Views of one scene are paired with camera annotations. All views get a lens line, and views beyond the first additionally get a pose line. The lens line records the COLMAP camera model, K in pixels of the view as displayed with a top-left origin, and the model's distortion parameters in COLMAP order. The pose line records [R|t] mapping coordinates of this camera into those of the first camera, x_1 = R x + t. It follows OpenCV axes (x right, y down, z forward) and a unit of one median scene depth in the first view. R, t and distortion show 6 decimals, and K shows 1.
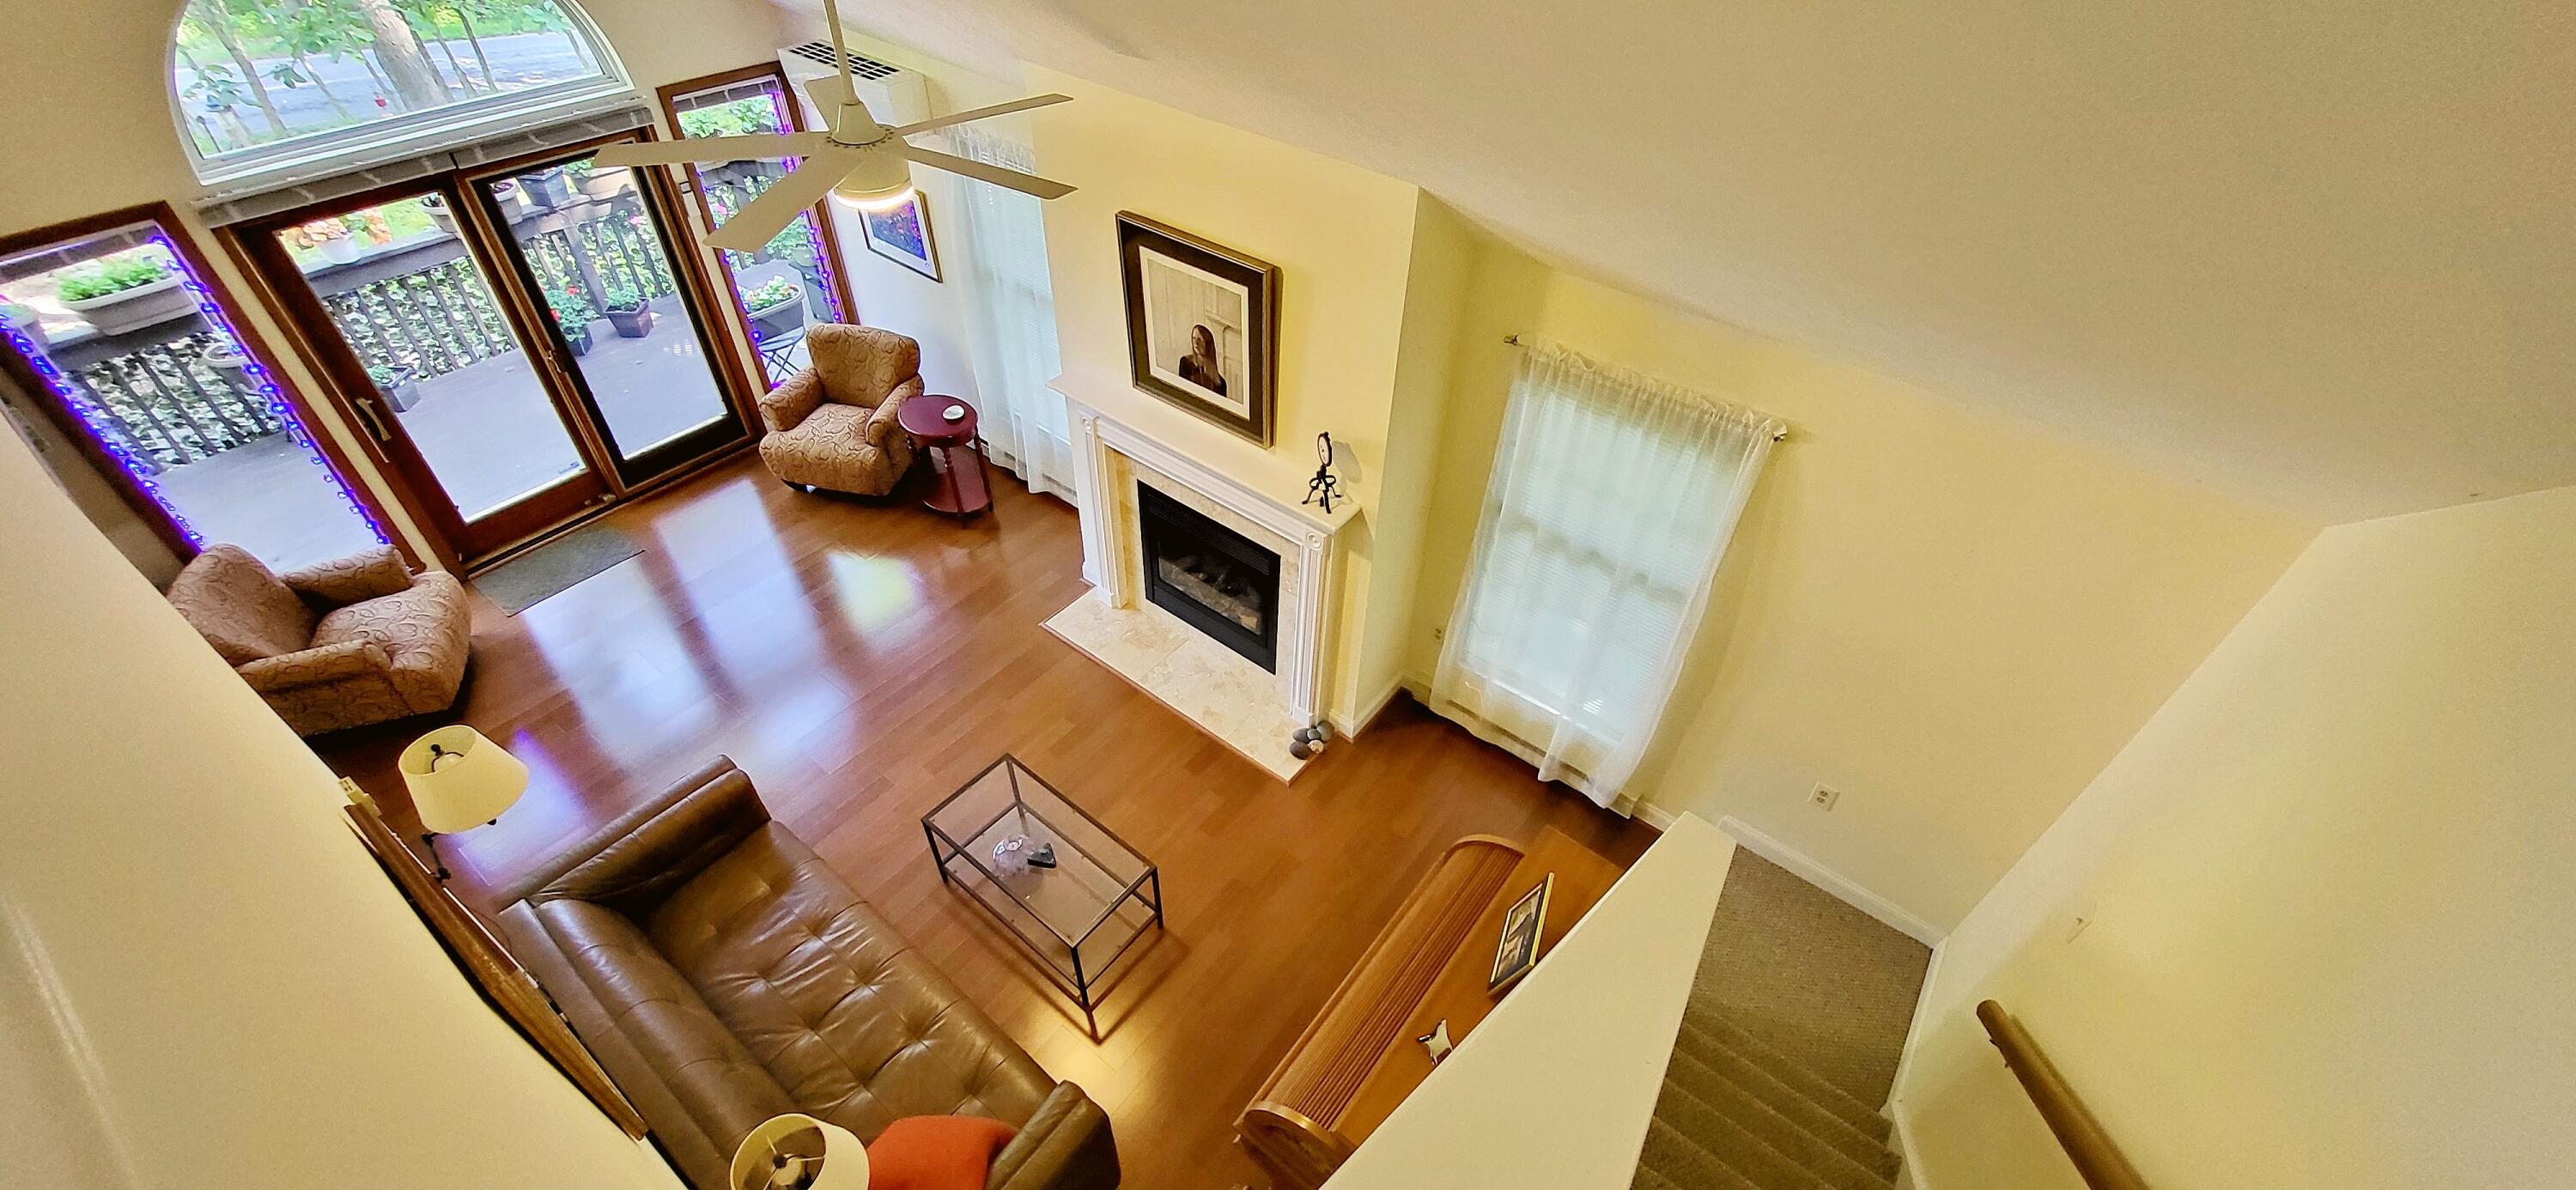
lens RADIAL K [[1018.8, 0, 1288.0], [0, 1018.8, 595.0], [0, 0, 1]] dist [-0.002931, -0.000230]
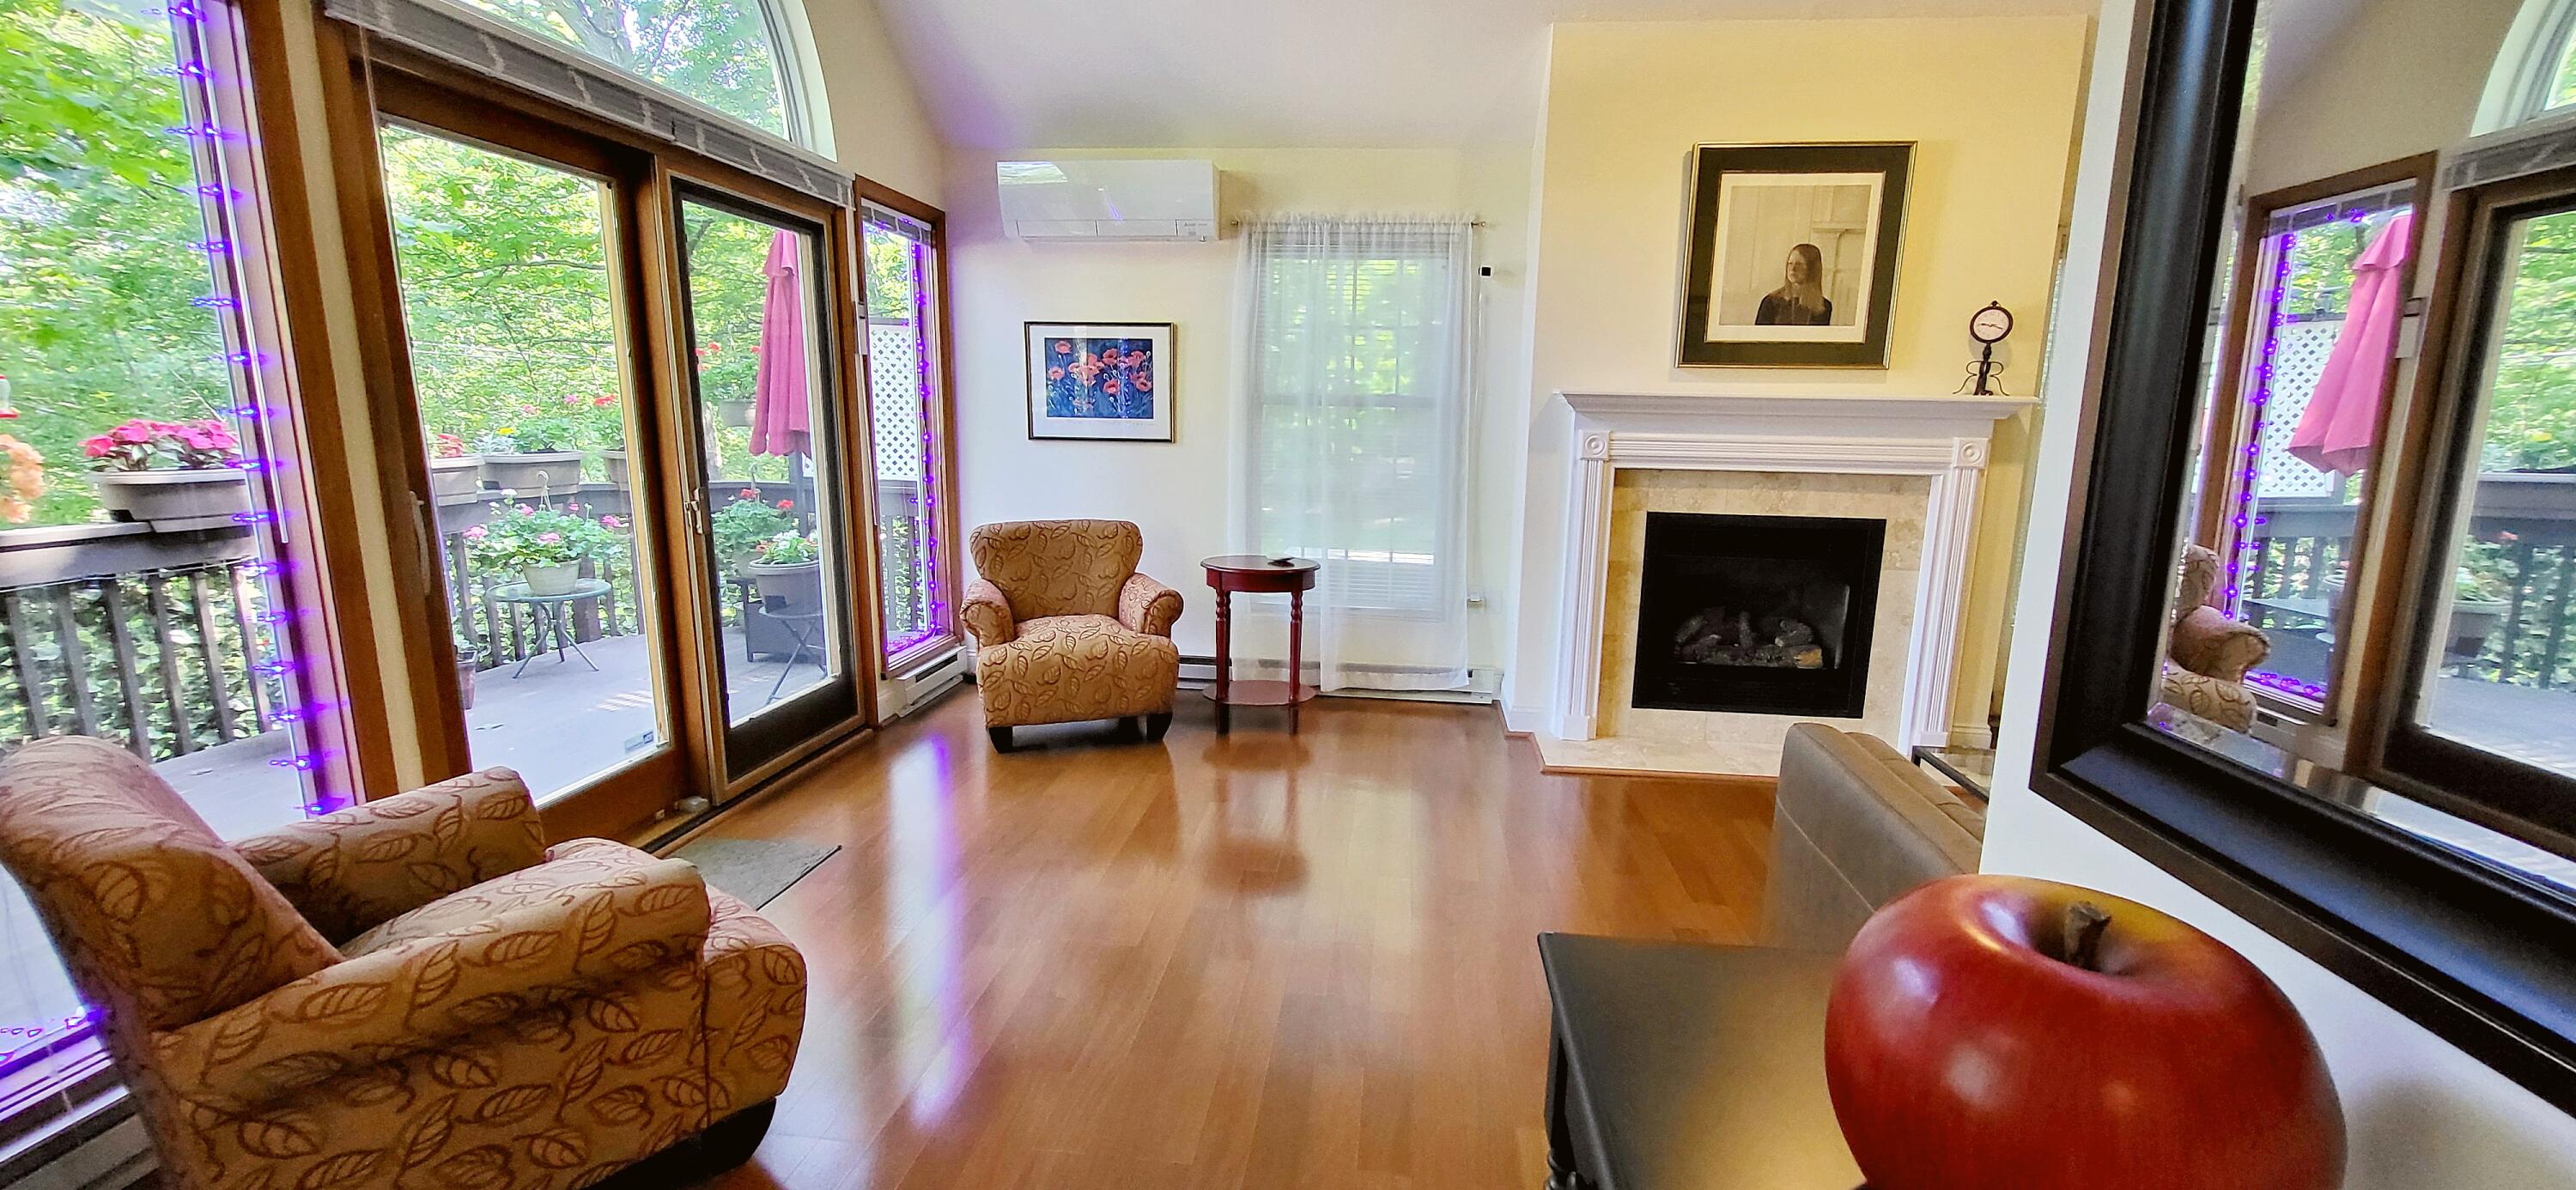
lens RADIAL K [[1018.8, 0, 1288.0], [0, 1018.8, 595.0], [0, 0, 1]] dist [-0.002931, -0.000230]
pose [[0.858056, -0.118996, 0.499579, -0.863207], [0.360433, 0.832489, -0.420773, 0.189356], [-0.365824, 0.541112, 0.757213, 0.575876]]
